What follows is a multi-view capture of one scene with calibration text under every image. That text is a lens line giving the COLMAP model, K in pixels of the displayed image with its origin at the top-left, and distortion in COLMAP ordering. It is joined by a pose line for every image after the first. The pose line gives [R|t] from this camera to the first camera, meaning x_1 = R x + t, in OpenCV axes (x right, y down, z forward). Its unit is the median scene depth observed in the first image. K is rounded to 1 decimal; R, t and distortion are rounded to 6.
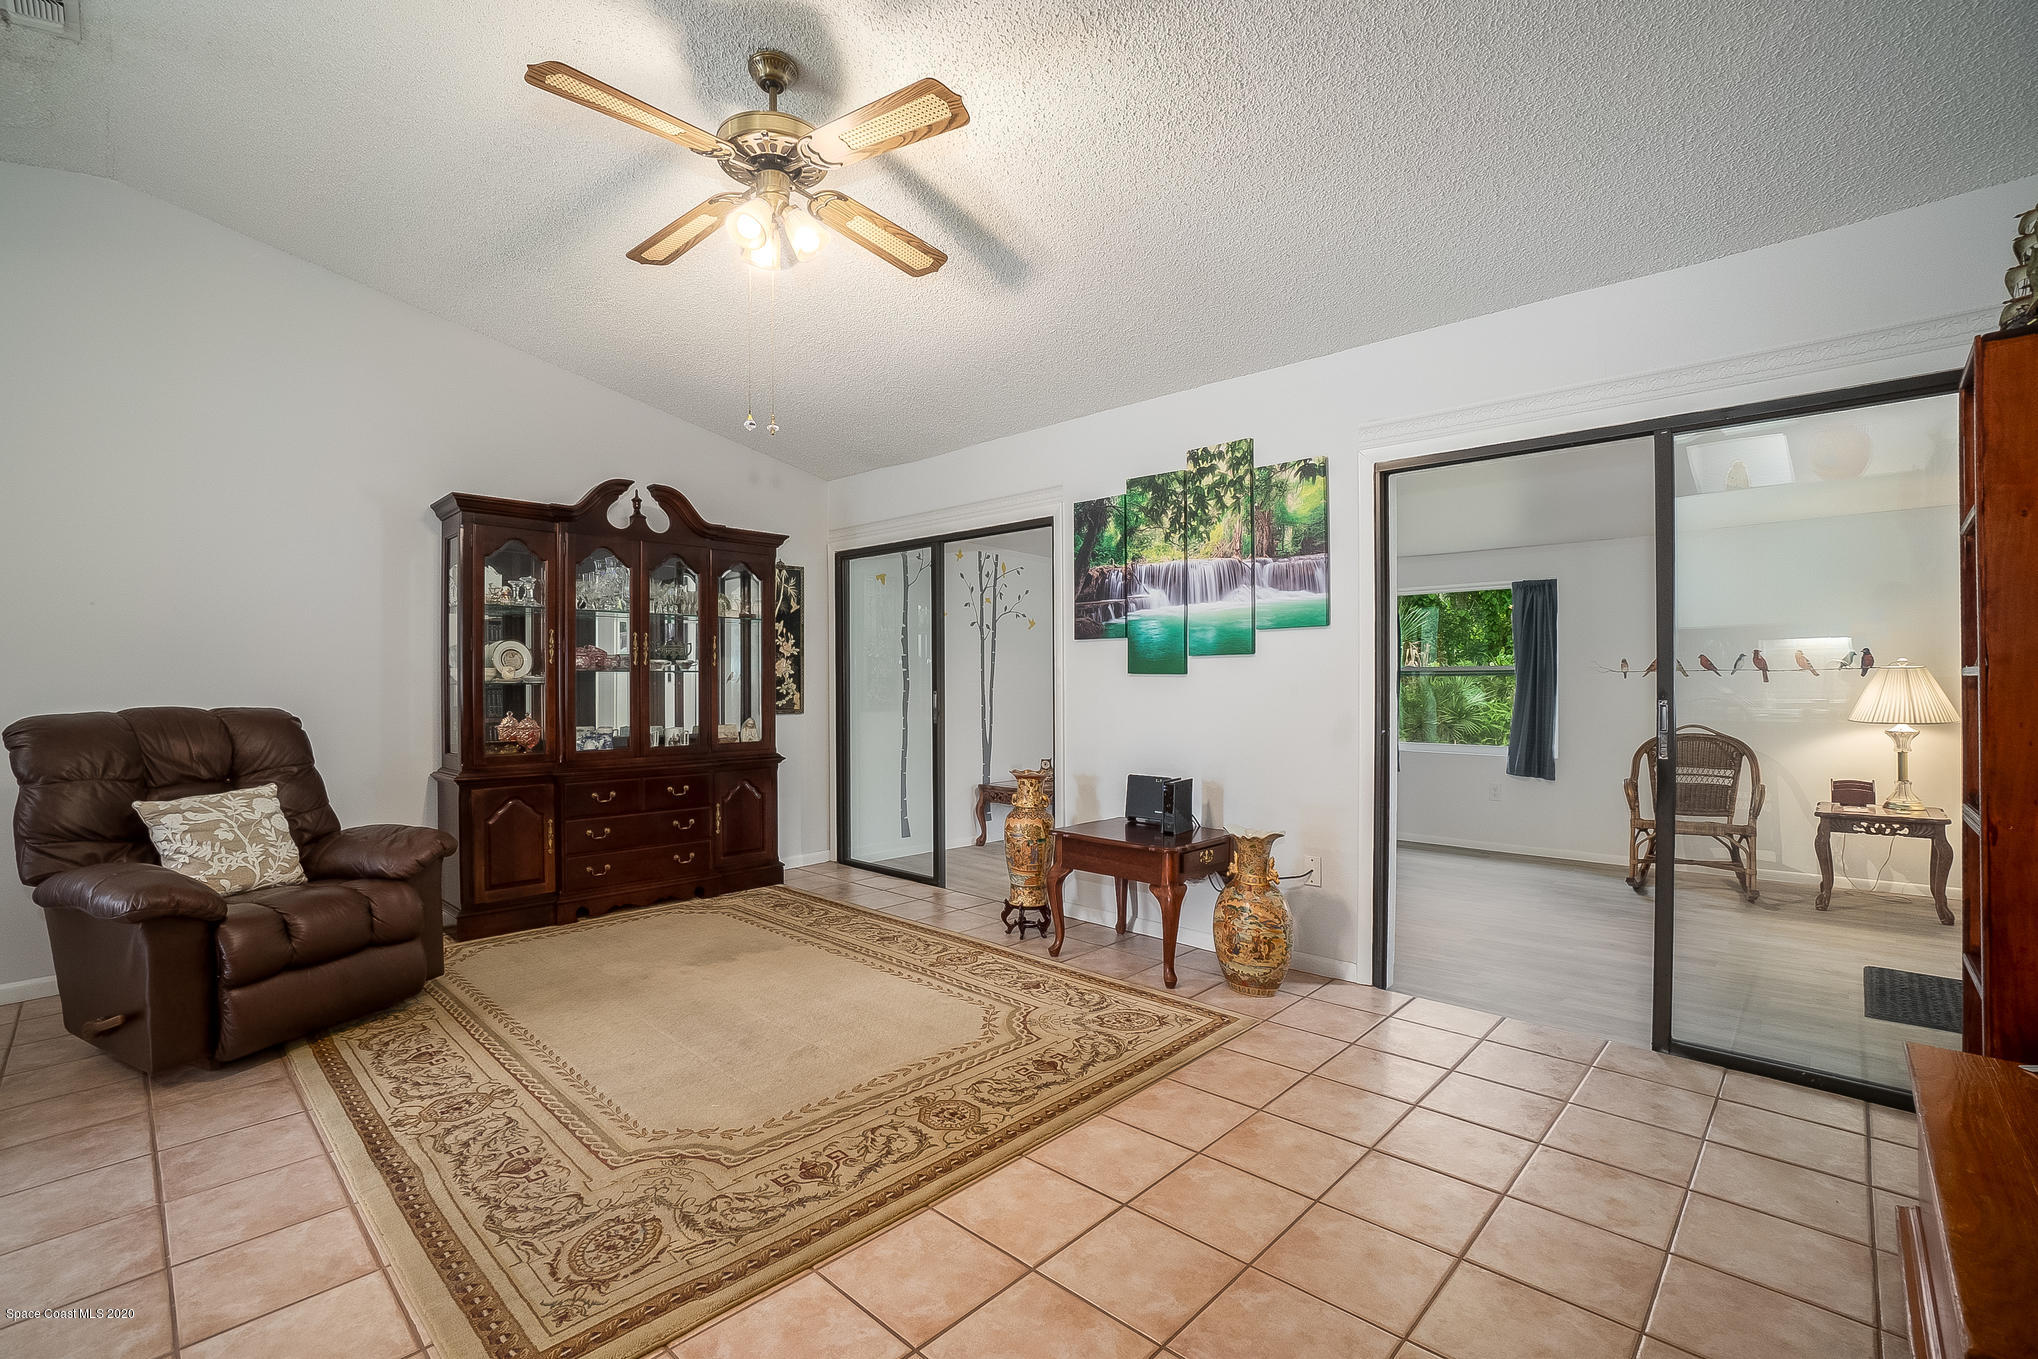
lens RADIAL K [[895.8, 0, 1016.0], [0, 895.8, 686.1], [0, 0, 1]] dist [-0.047779, 0.009182]
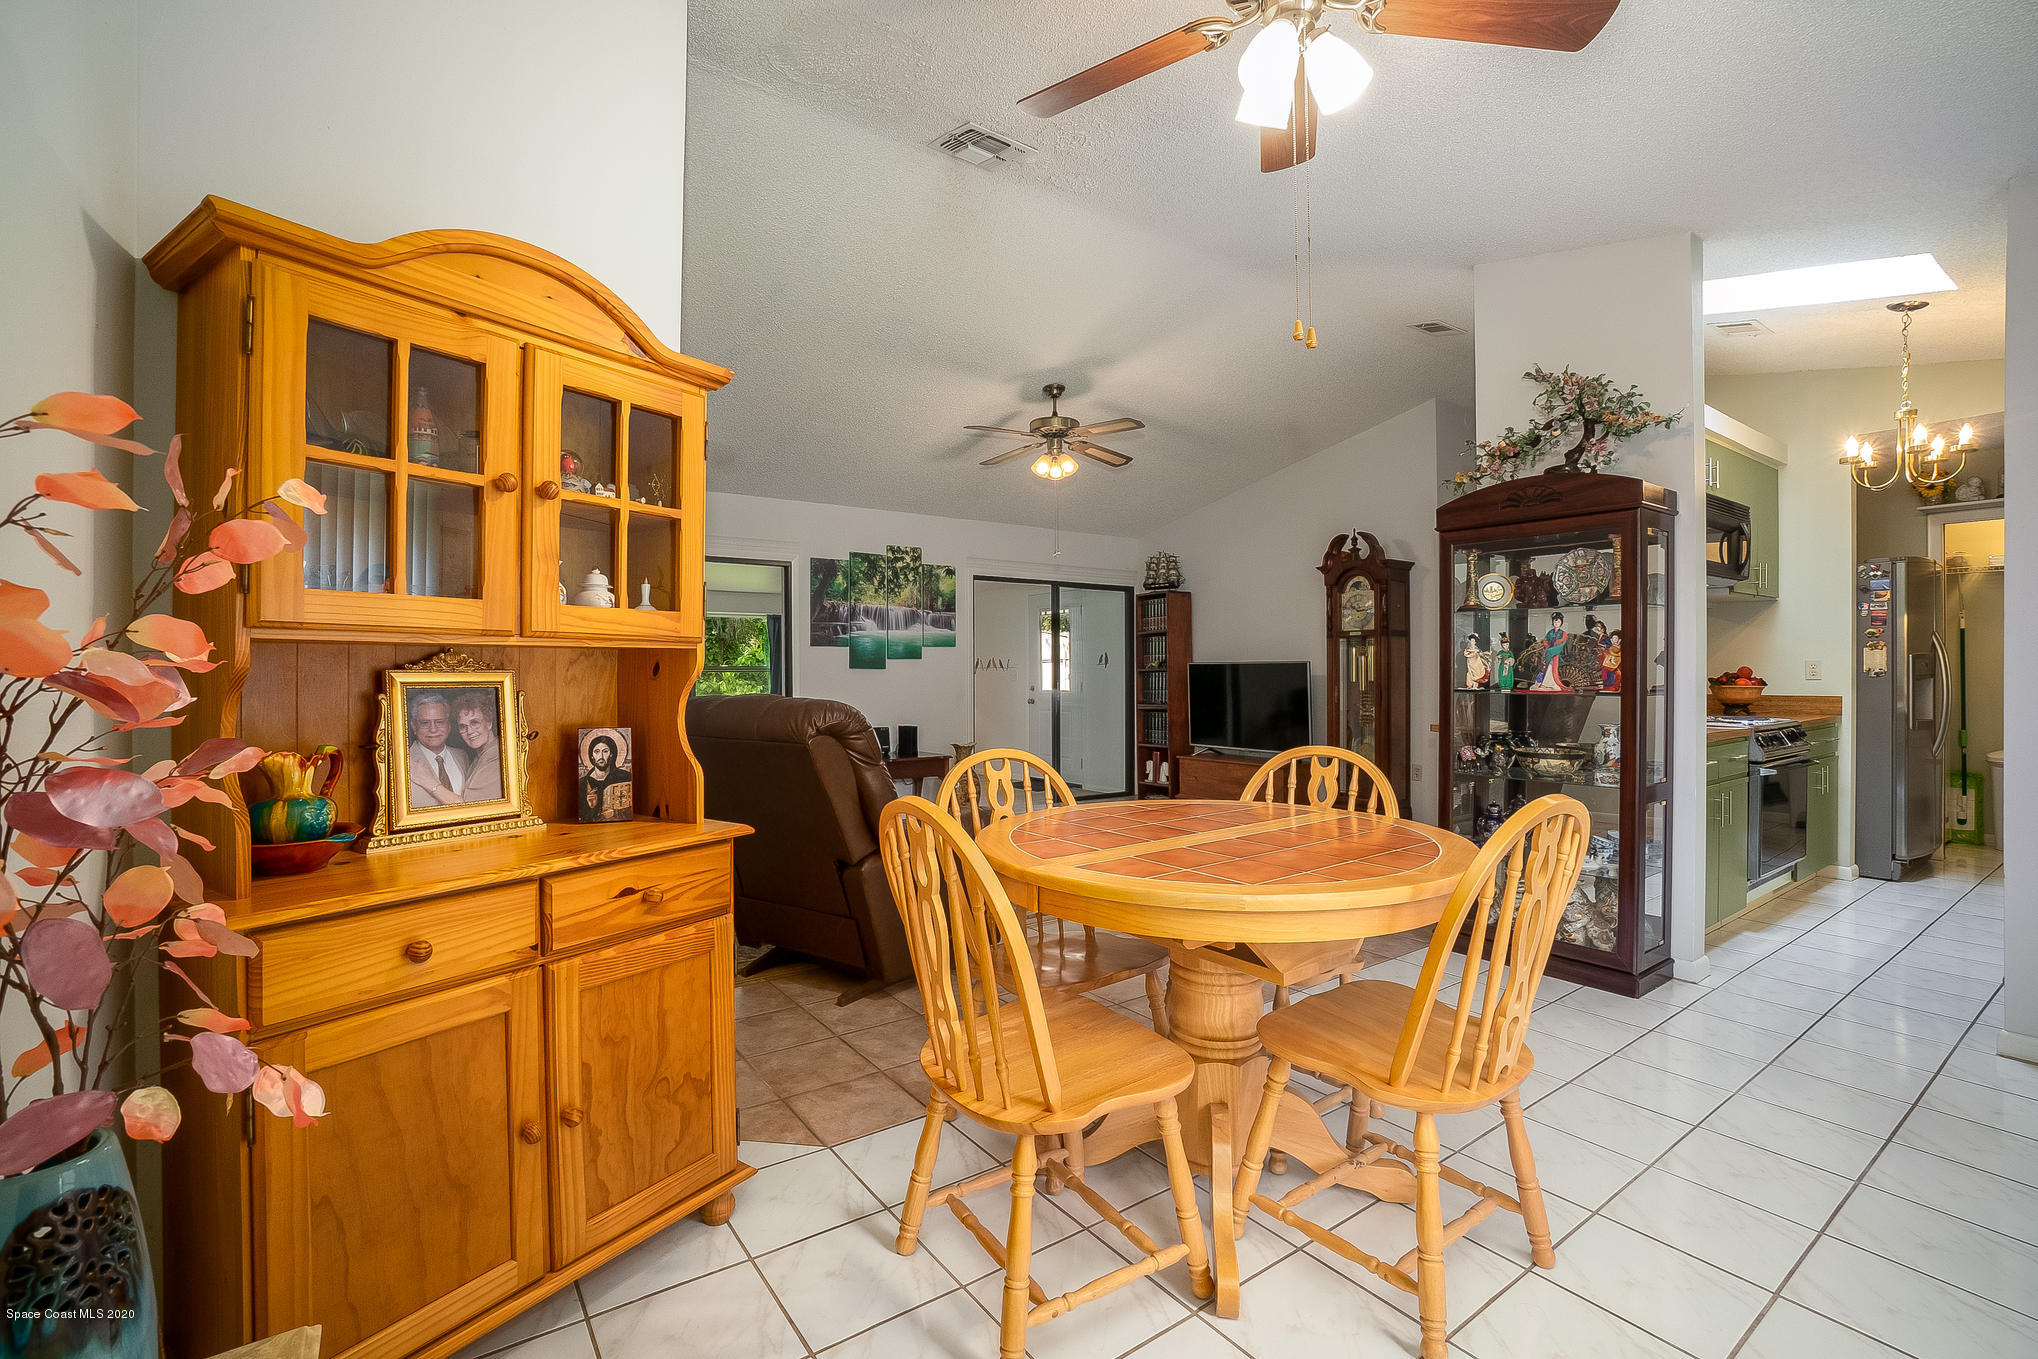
lens RADIAL K [[895.8, 0, 1009.2], [0, 895.8, 676.2], [0, 0, 1]] dist [-0.047779, 0.009182]
pose [[0.181645, -0.001865, 0.983362, -1.555827], [0.012560, 0.999921, -0.000424, 0.005301], [-0.983284, 0.012428, 0.181654, 0.435697]]
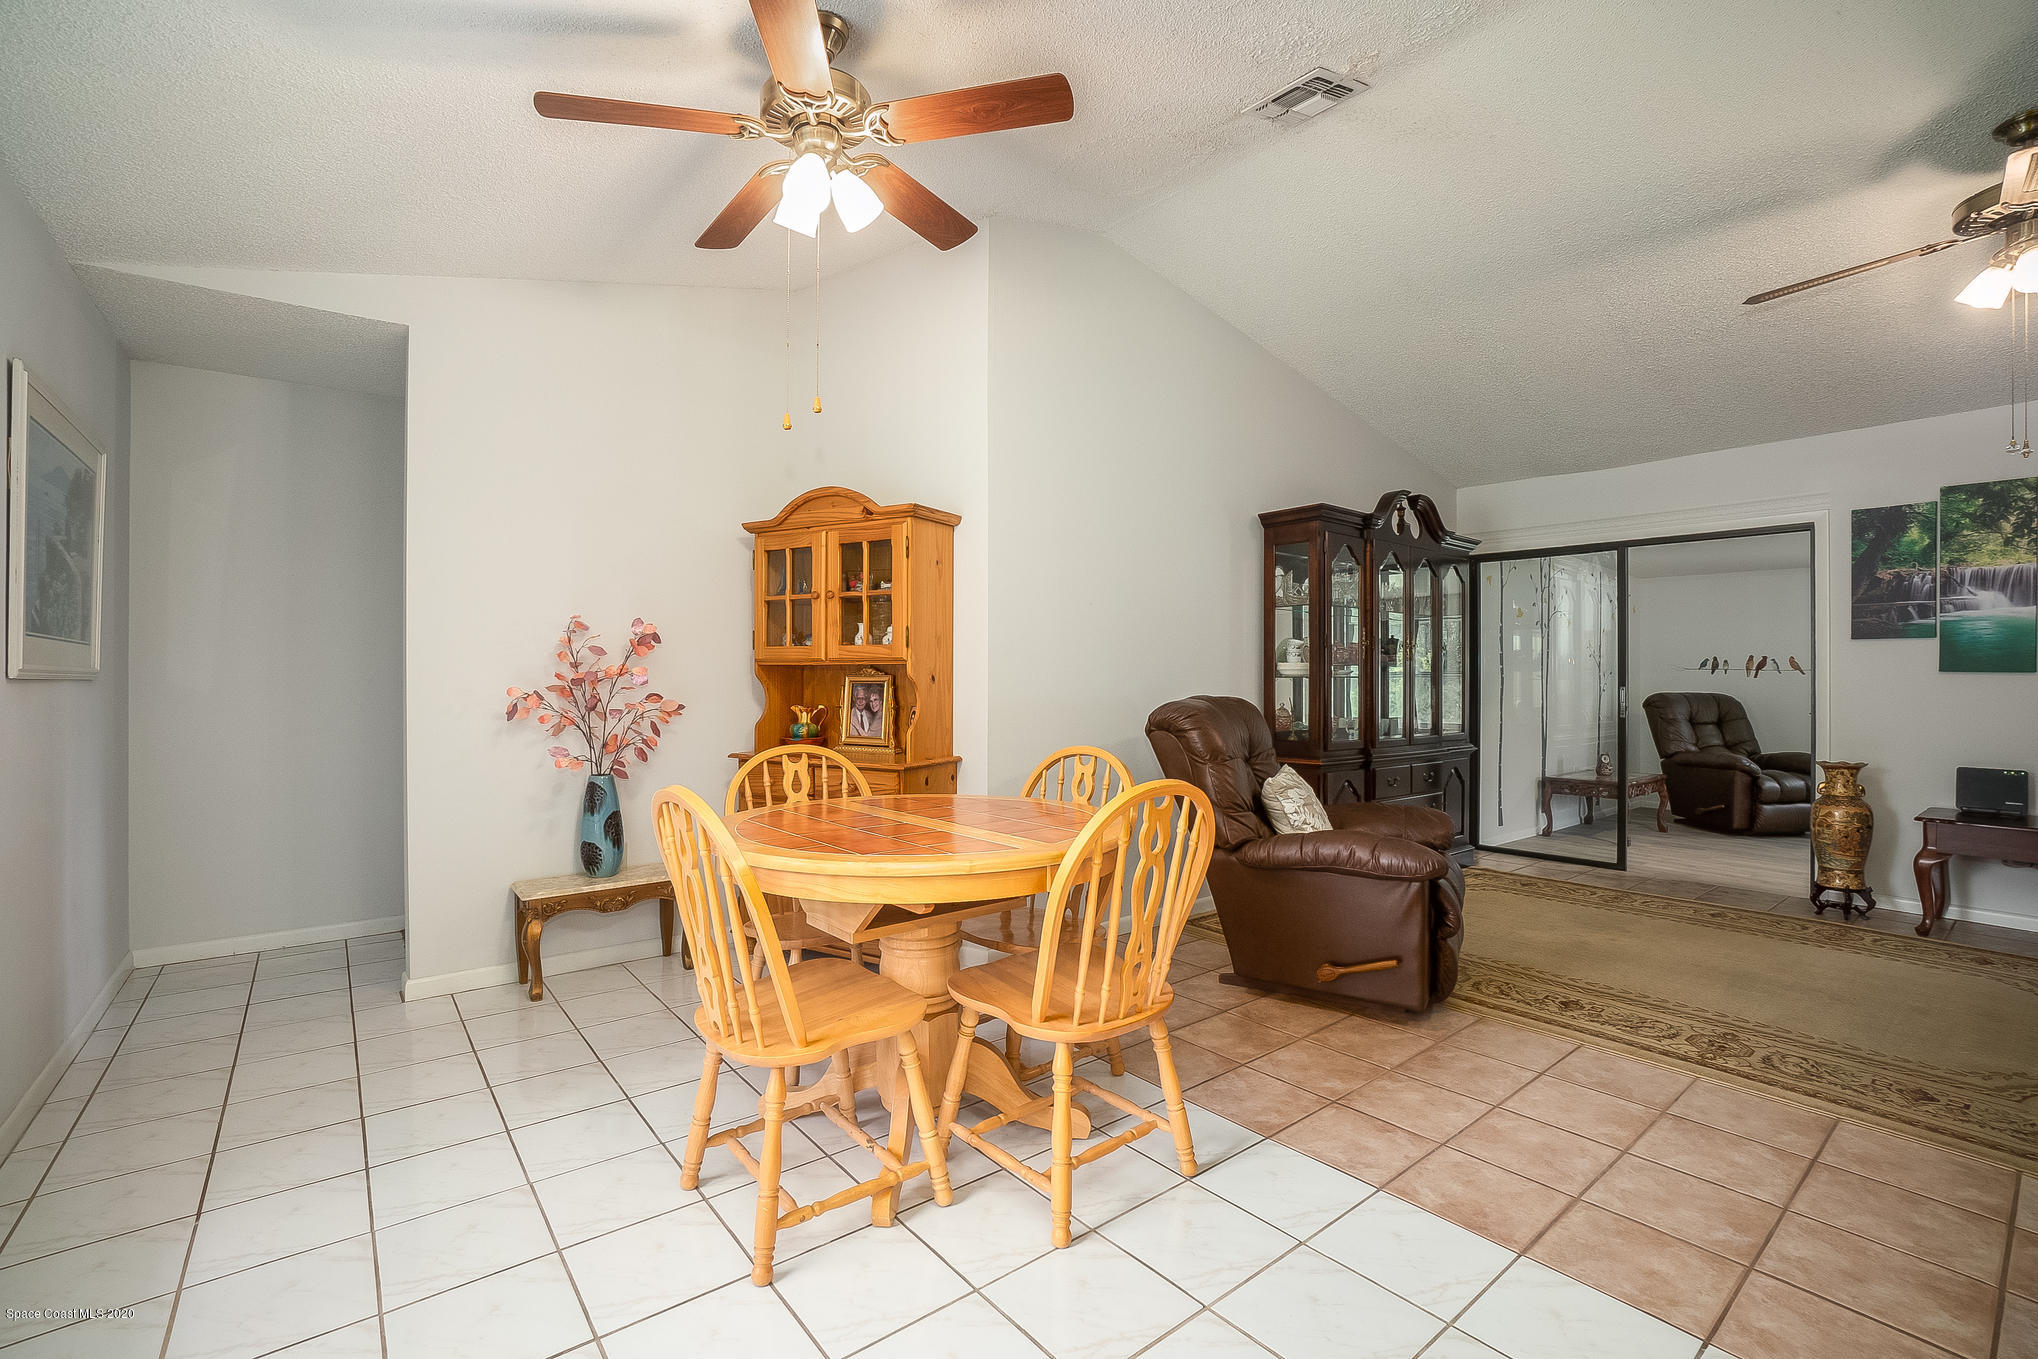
lens RADIAL K [[895.8, 0, 1005.2], [0, 895.8, 677.8], [0, 0, 1]] dist [-0.047779, 0.009182]
pose [[0.988168, 0.005414, -0.153282, -0.859862], [-0.006306, 0.999966, -0.005334, 0.005825], [0.153248, 0.006238, 0.988168, -0.170650]]
